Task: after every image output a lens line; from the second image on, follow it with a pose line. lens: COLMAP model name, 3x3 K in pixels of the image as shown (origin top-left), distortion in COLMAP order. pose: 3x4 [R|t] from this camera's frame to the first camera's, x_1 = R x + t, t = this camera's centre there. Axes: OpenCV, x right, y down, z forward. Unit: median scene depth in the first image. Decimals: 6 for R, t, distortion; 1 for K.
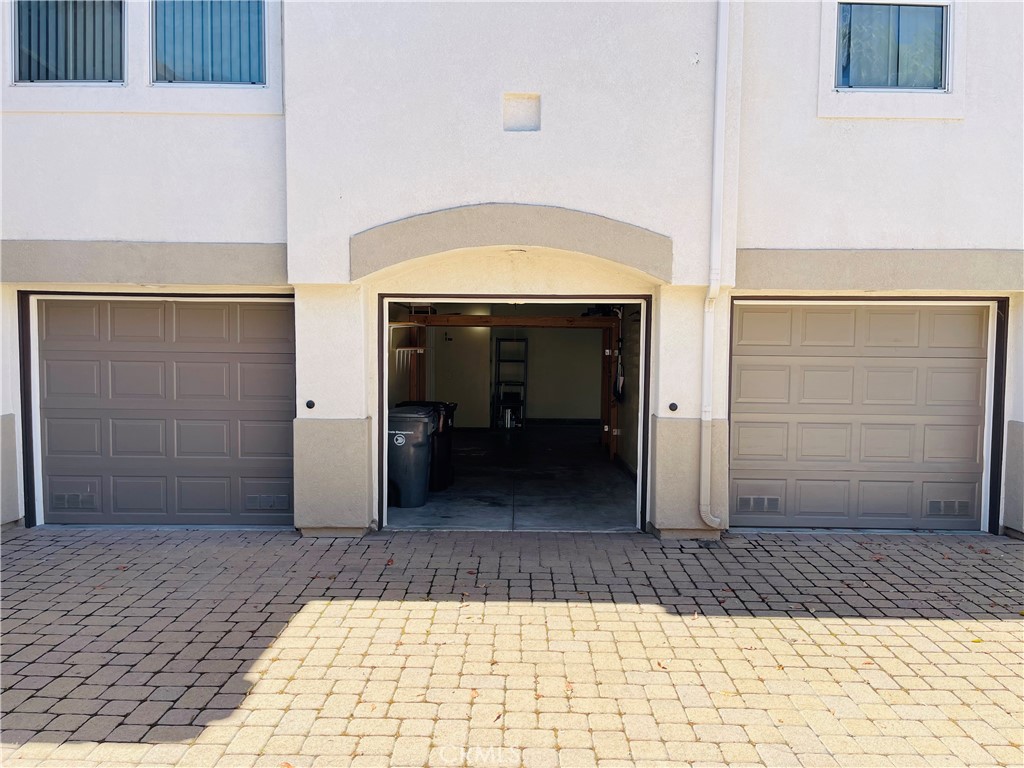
lens RADIAL K [[777.9, 0, 517.3], [0, 777.9, 391.8], [0, 0, 1]] dist [0.066981, -0.087737]
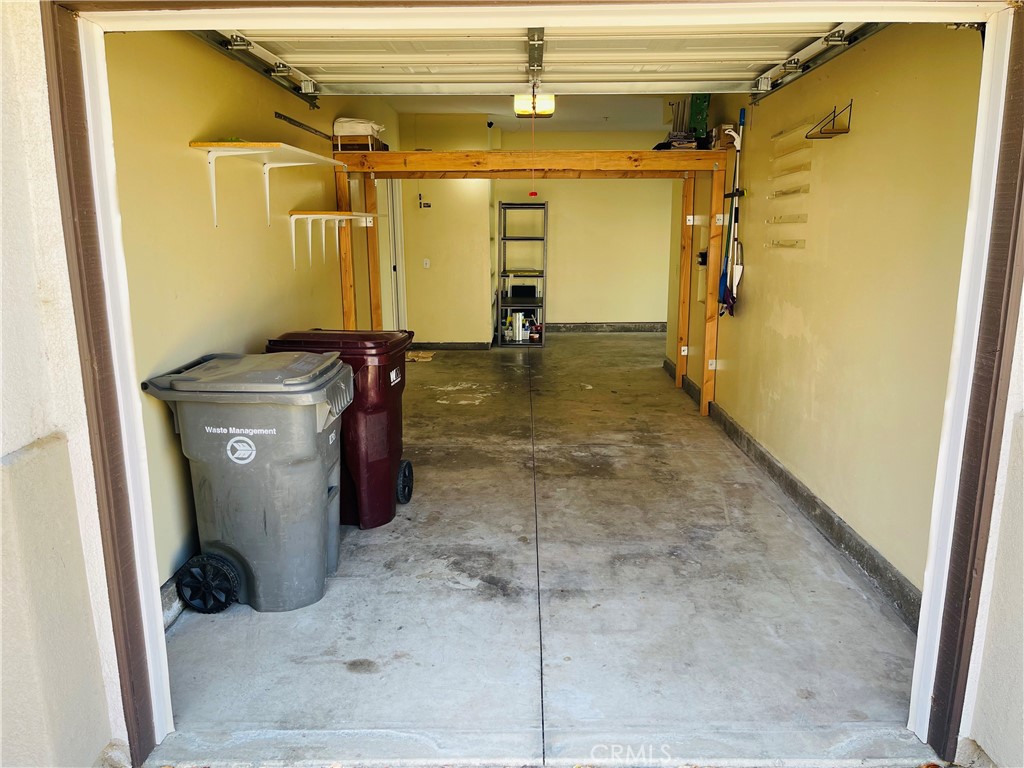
lens RADIAL K [[777.9, 0, 511.3], [0, 777.9, 402.5], [0, 0, 1]] dist [0.066981, -0.087737]
pose [[0.999739, -0.009905, -0.020576, -0.007031], [0.013160, 0.986270, 0.164616, -0.015586], [0.018663, -0.164843, 0.986143, 0.427428]]
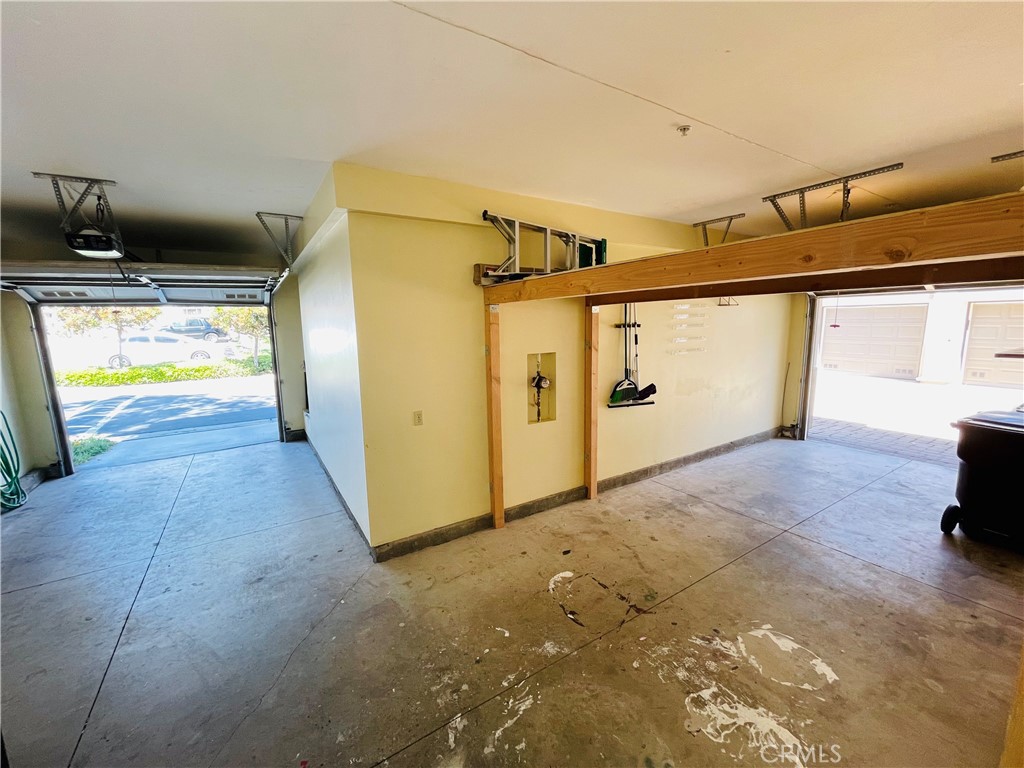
lens RADIAL K [[412.5, 0, 512.6], [0, 412.5, 383.8], [0, 0, 1]] dist [-0.001858, 0.000345]
pose [[-0.539992, -0.130093, 0.831556, -0.133100], [0.056118, 0.980219, 0.189792, -0.085941], [-0.839797, 0.149152, -0.522010, 1.199064]]
